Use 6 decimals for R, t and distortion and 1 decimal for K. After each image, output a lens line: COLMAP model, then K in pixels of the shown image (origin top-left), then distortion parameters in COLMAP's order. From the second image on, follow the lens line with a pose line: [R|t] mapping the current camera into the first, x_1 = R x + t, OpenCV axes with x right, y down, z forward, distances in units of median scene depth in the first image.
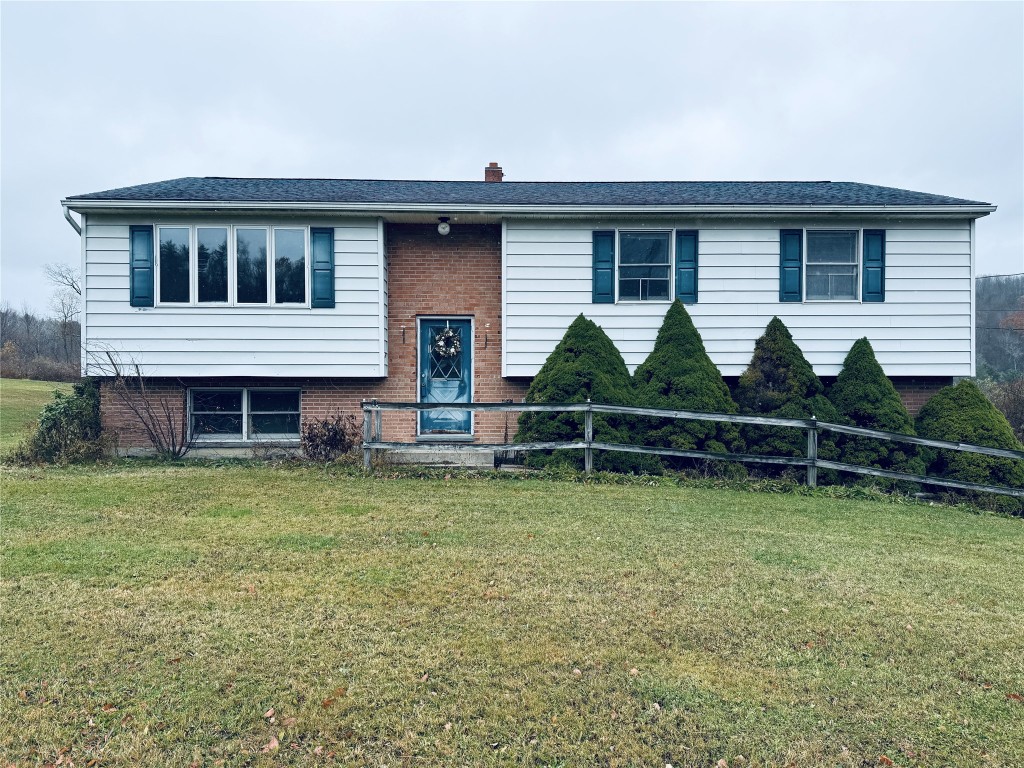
lens RADIAL K [[796.8, 0, 512.0], [0, 796.8, 384.0], [0, 0, 1]] dist [0.078927, -0.005976]
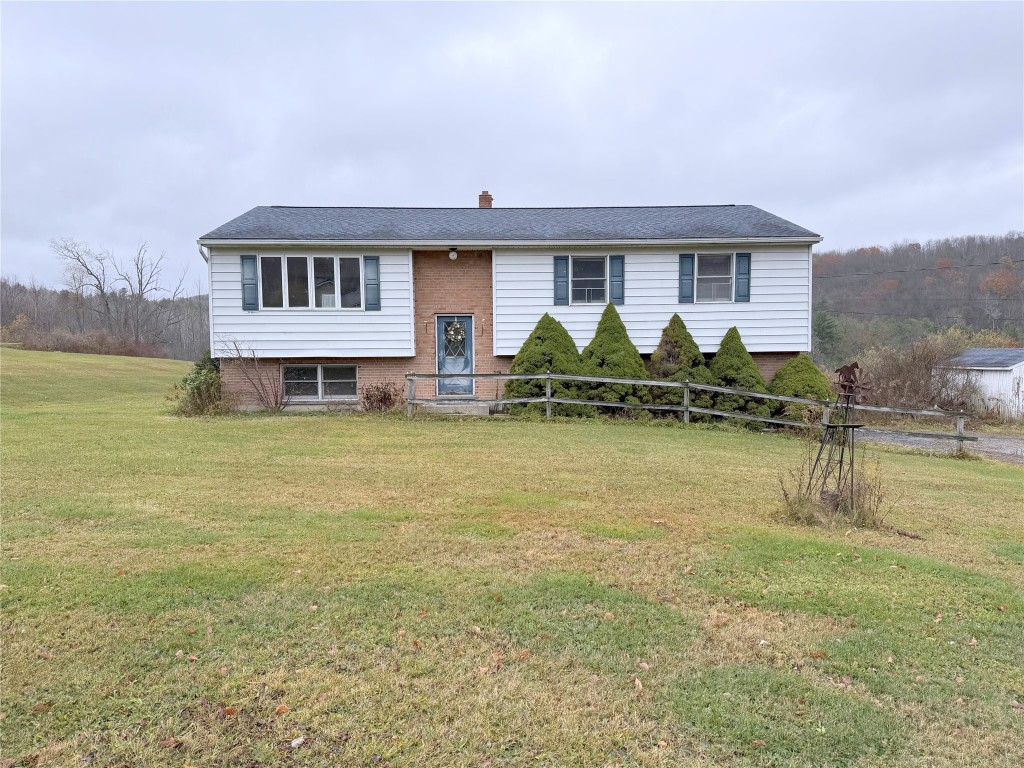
lens RADIAL K [[796.8, 0, 512.0], [0, 796.8, 384.0], [0, 0, 1]] dist [0.078927, -0.005976]
pose [[0.999877, -0.010652, 0.011477, 0.004177], [0.010132, 0.998962, 0.044403, -0.021806], [-0.011938, -0.044281, 0.998948, -0.492549]]
